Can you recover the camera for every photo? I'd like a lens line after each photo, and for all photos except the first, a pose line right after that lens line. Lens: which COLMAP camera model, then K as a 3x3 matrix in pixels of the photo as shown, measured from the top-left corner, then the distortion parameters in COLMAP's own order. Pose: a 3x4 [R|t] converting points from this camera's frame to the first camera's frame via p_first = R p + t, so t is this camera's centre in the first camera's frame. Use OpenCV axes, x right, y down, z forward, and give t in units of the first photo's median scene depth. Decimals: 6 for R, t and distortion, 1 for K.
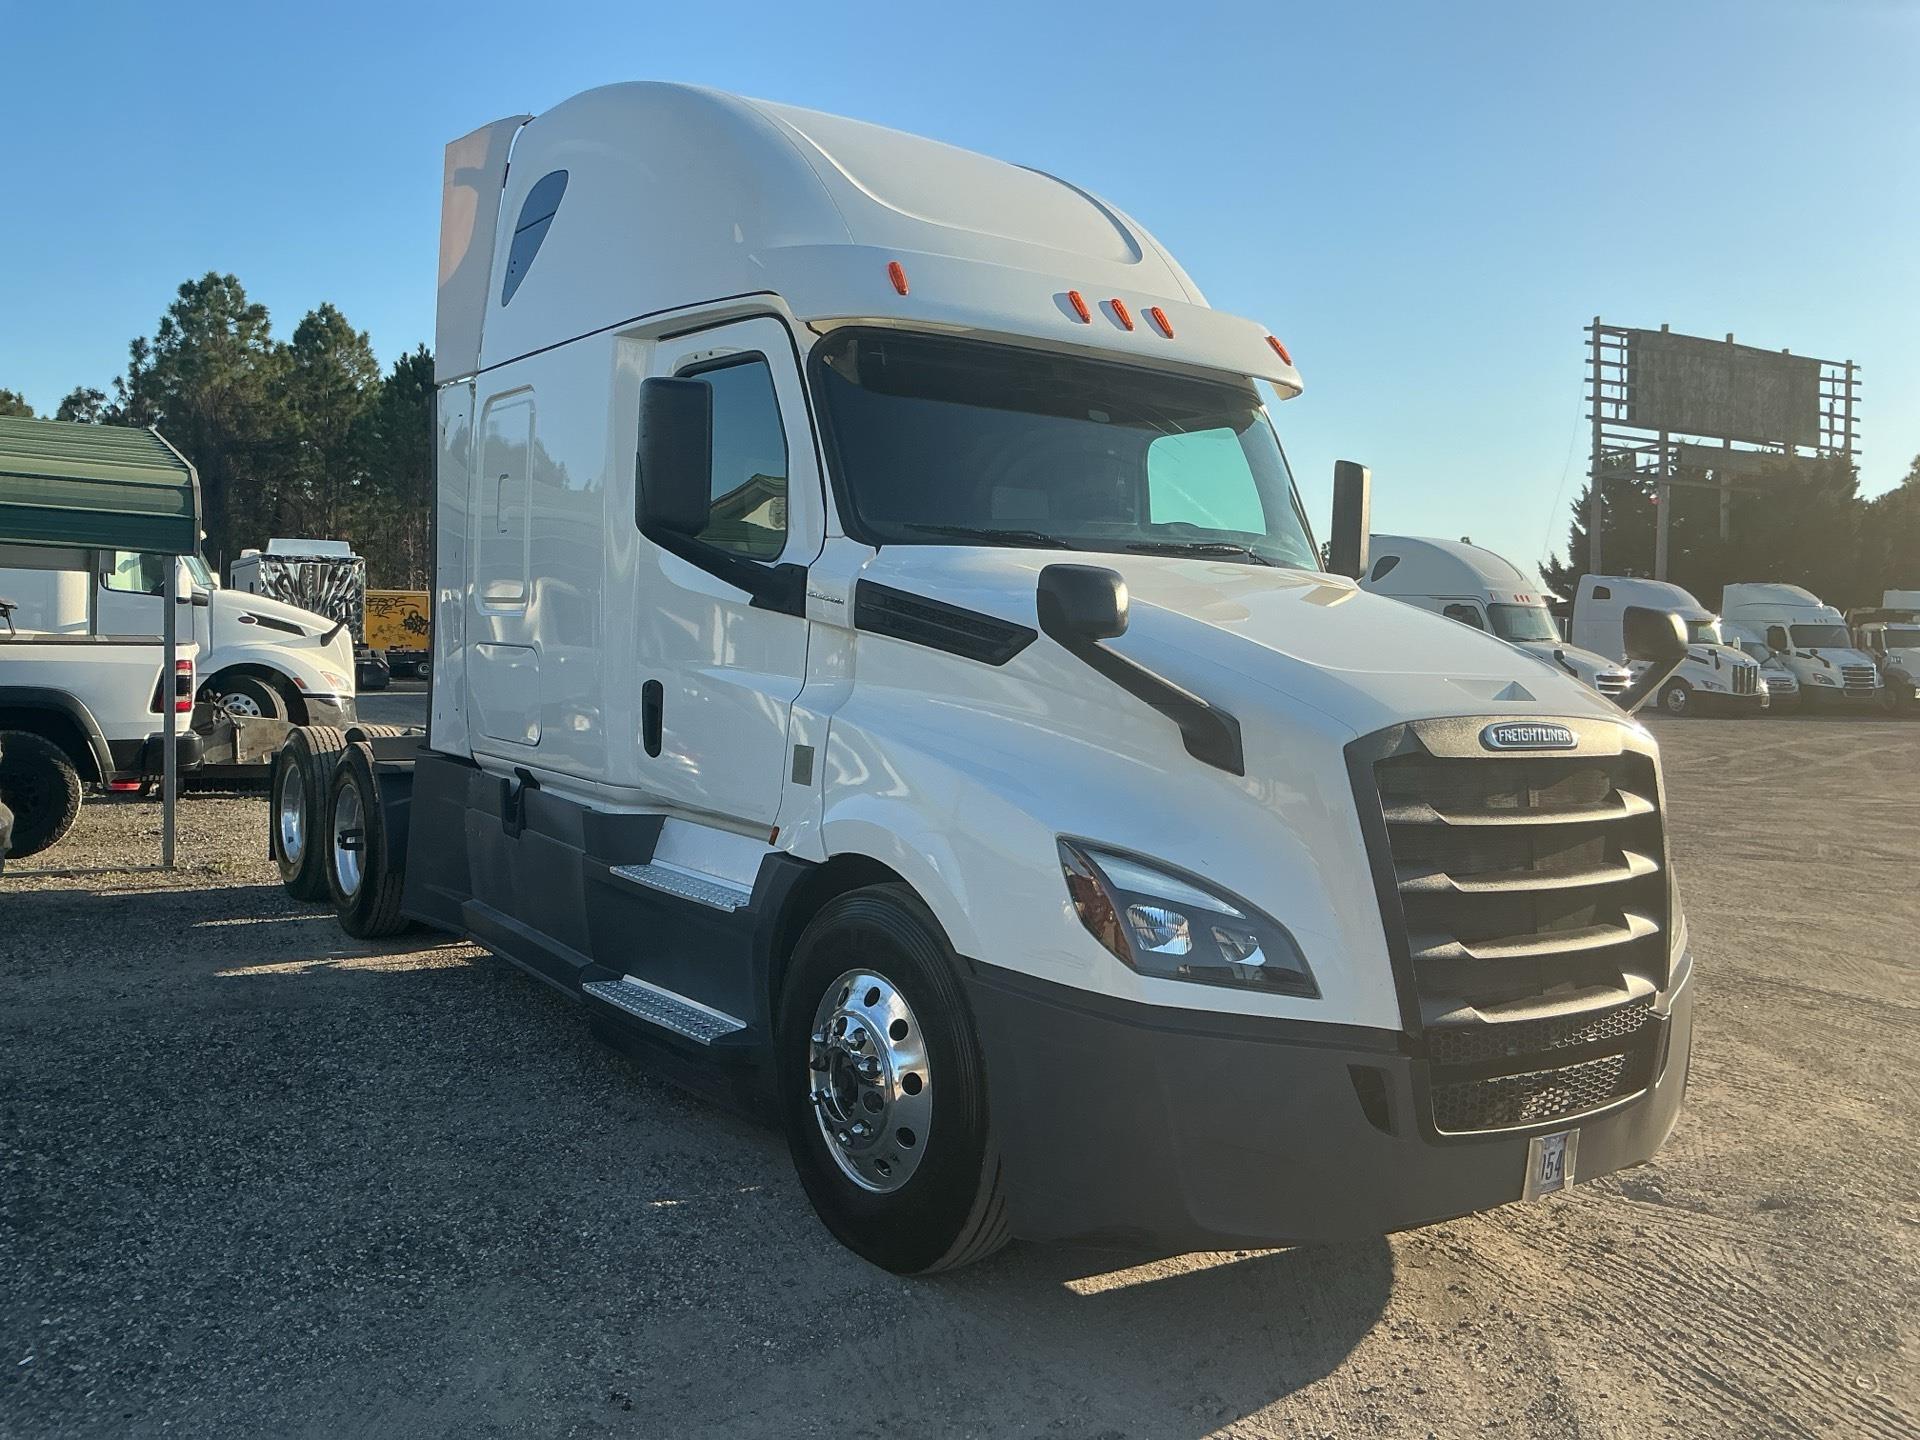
lens RADIAL K [[1582.2, 0, 956.6], [0, 1582.2, 725.7], [0, 0, 1]] dist [0.054763, -0.109585]
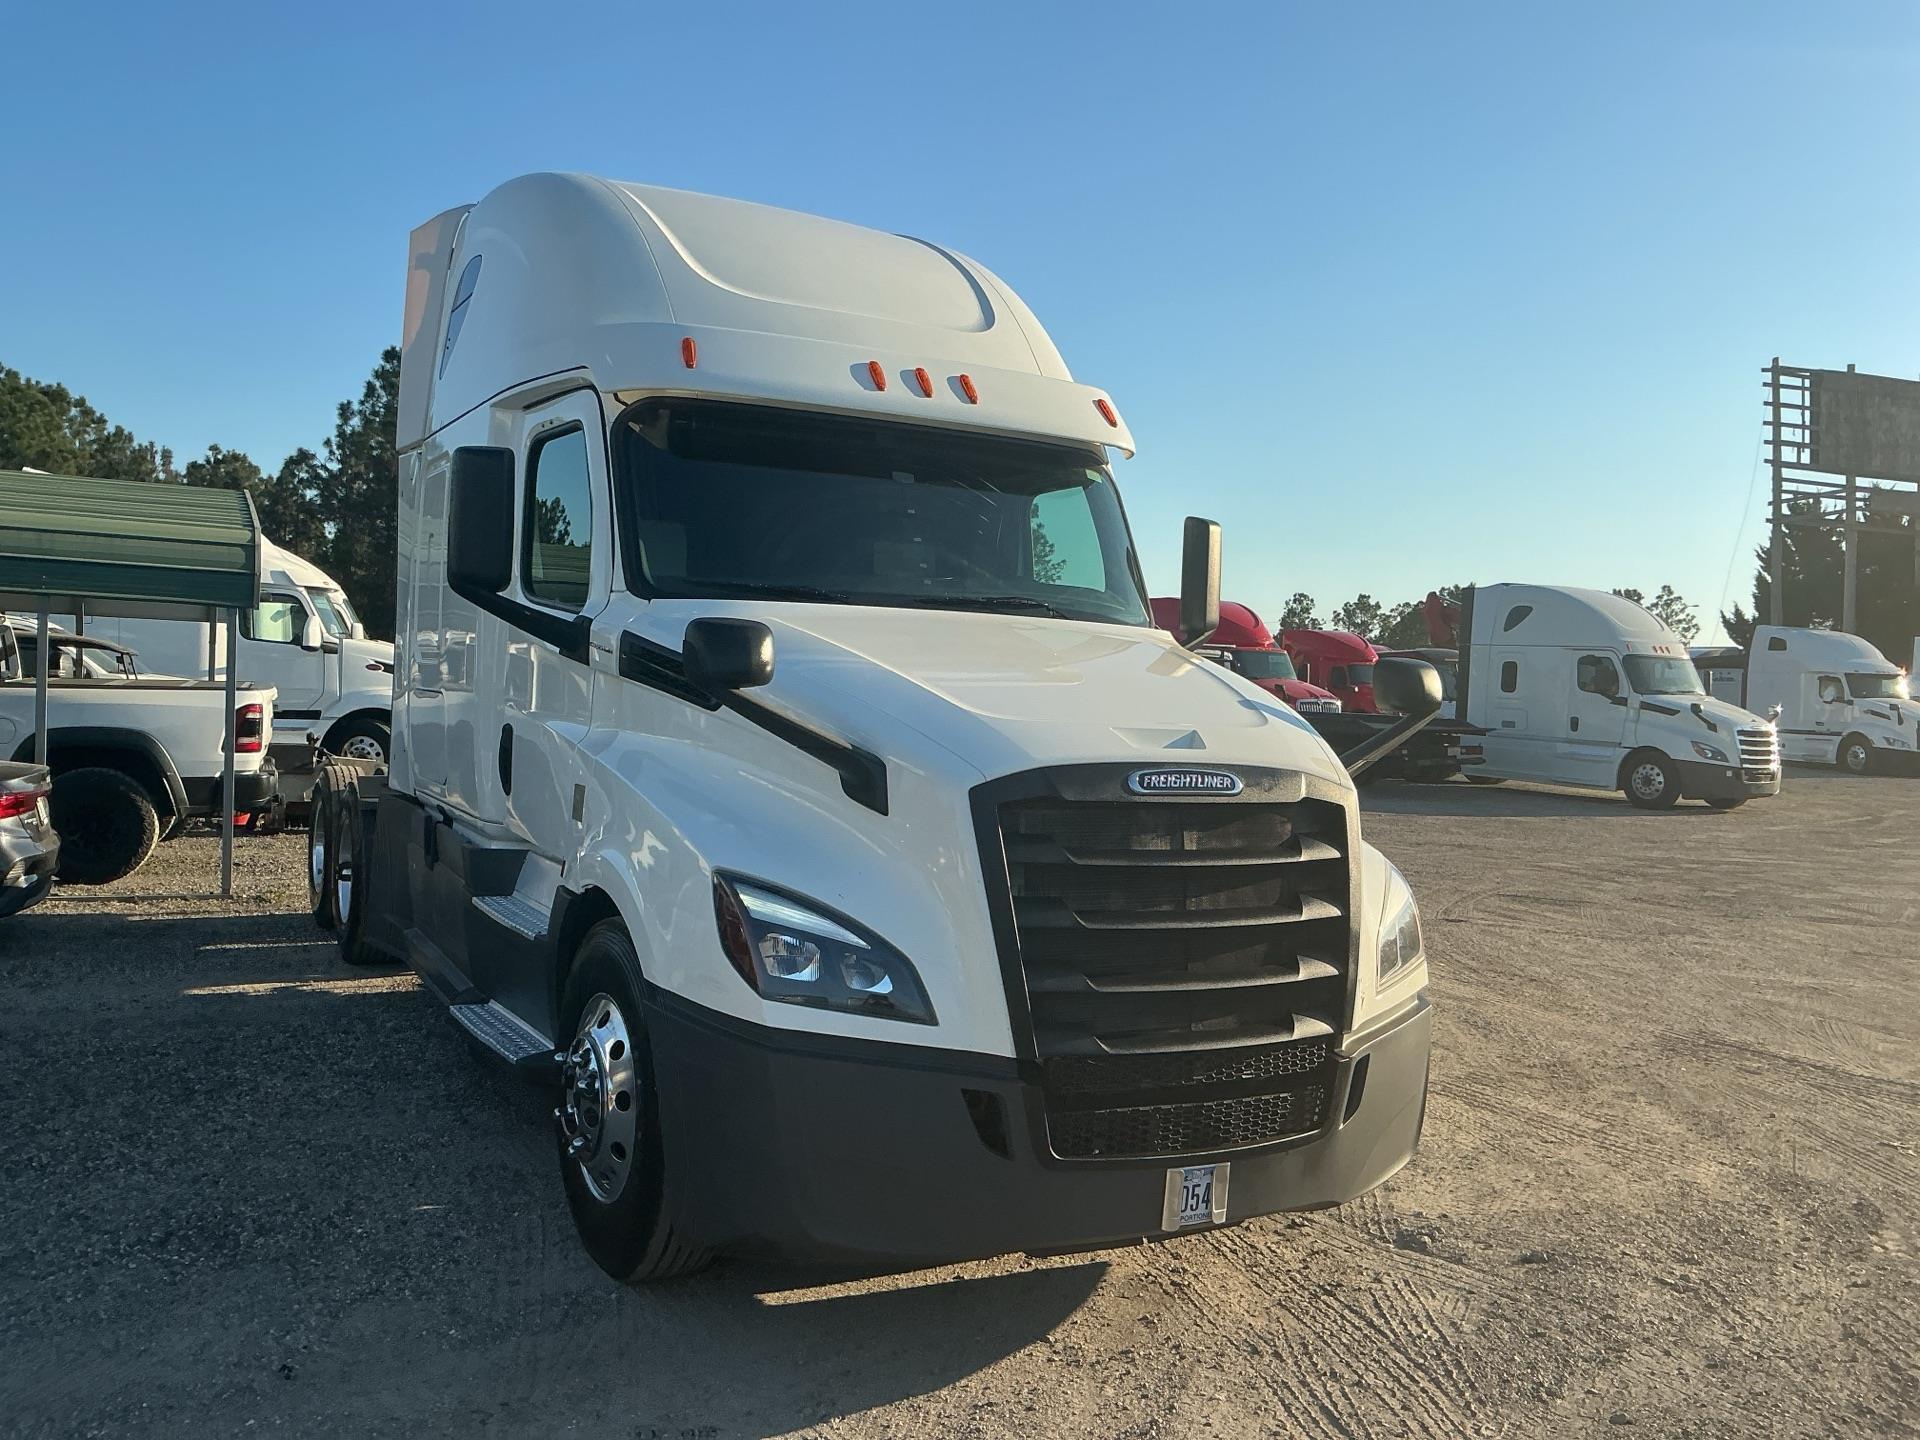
lens RADIAL K [[1582.2, 0, 959.7], [0, 1582.2, 731.0], [0, 0, 1]] dist [0.054763, -0.109585]
pose [[0.993330, 0.008624, -0.114981, 0.252797], [-0.011796, 0.999568, -0.026934, 0.001554], [0.114699, 0.028111, 0.993003, -0.038844]]
